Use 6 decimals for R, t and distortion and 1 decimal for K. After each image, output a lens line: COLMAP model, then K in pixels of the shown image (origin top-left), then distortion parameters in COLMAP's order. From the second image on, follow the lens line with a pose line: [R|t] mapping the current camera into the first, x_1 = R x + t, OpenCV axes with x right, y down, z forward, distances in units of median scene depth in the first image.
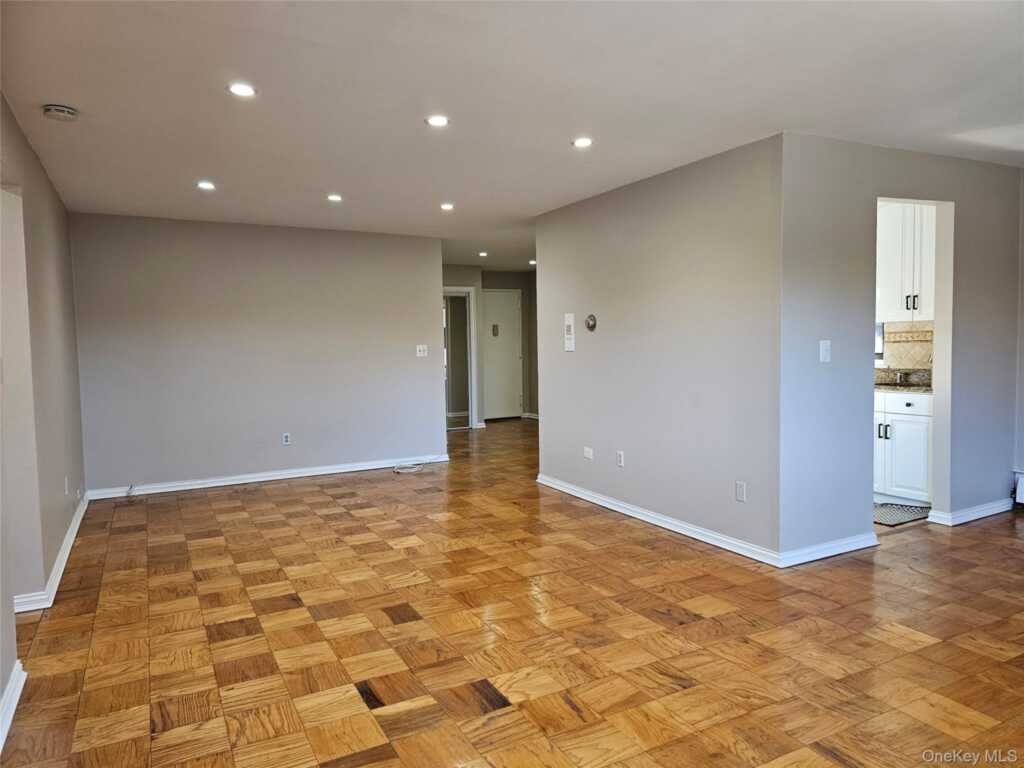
lens RADIAL K [[678.2, 0, 514.1], [0, 678.2, 375.0], [0, 0, 1]] dist [0.048821, -0.047010]
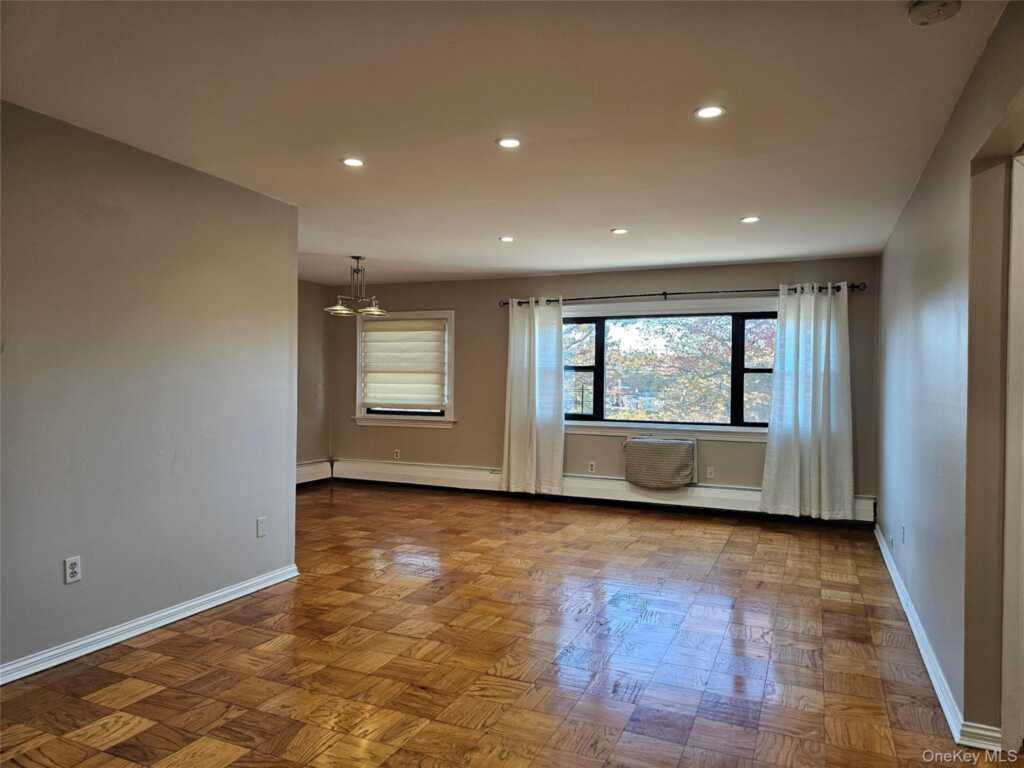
lens RADIAL K [[678.2, 0, 507.8], [0, 678.2, 376.3], [0, 0, 1]] dist [0.048821, -0.047010]
pose [[-0.612191, 0.017764, 0.790510, -0.781265], [0.035673, 0.999350, 0.005169, -0.052412], [-0.789905, 0.031364, -0.612427, 1.463461]]
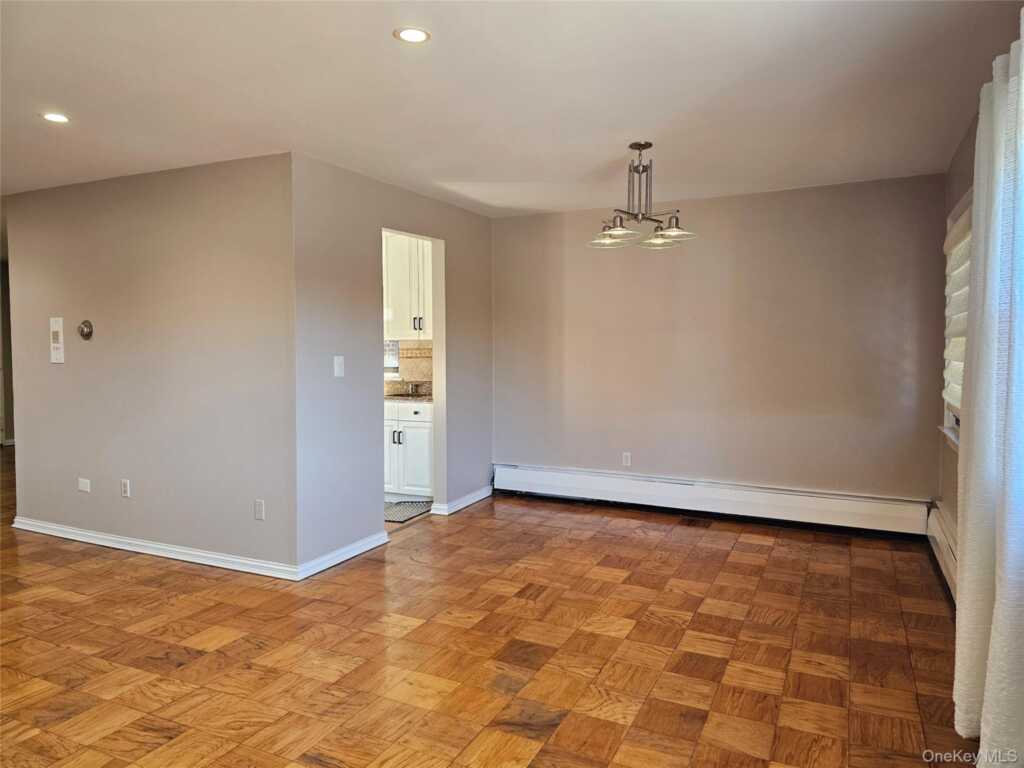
lens RADIAL K [[678.2, 0, 514.2], [0, 678.2, 370.7], [0, 0, 1]] dist [0.048821, -0.047010]
pose [[0.807177, -0.001440, 0.590308, 0.054112], [0.014640, 0.999738, -0.017581, -0.005685], [-0.590129, 0.022833, 0.806986, -0.010072]]
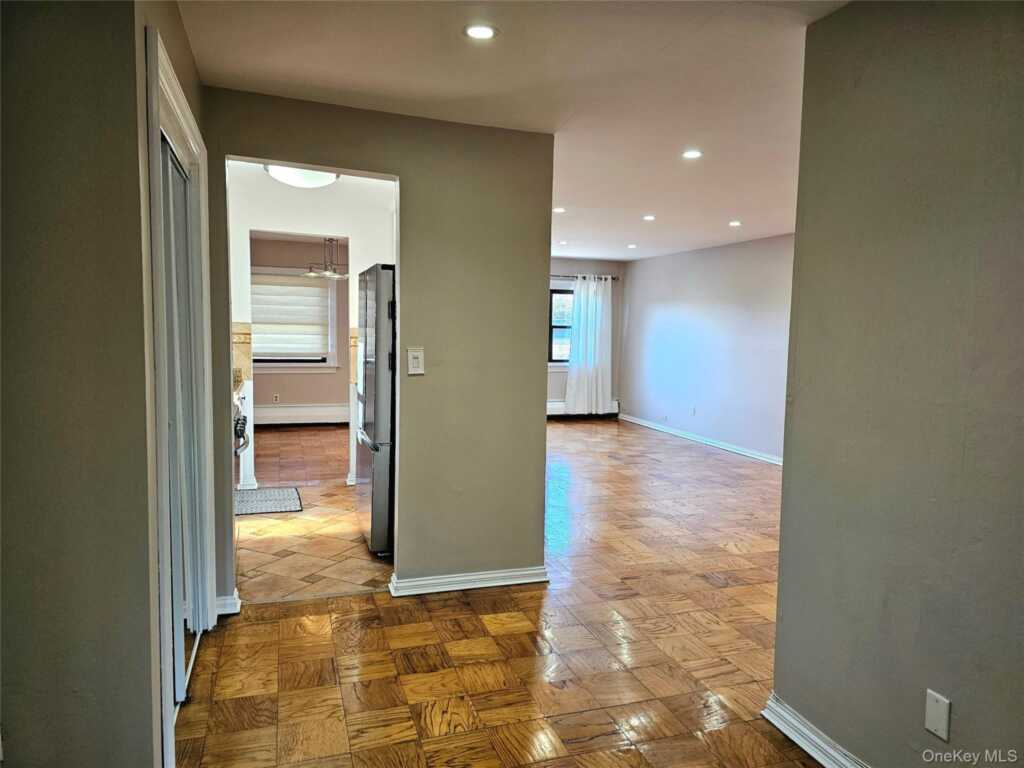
lens RADIAL K [[678.2, 0, 510.4], [0, 678.2, 394.4], [0, 0, 1]] dist [0.048821, -0.047010]
pose [[-0.988893, -0.013390, 0.148022, -0.006216], [0.007120, 0.990522, 0.137172, -0.142370], [-0.148456, 0.136703, -0.979425, 2.645807]]
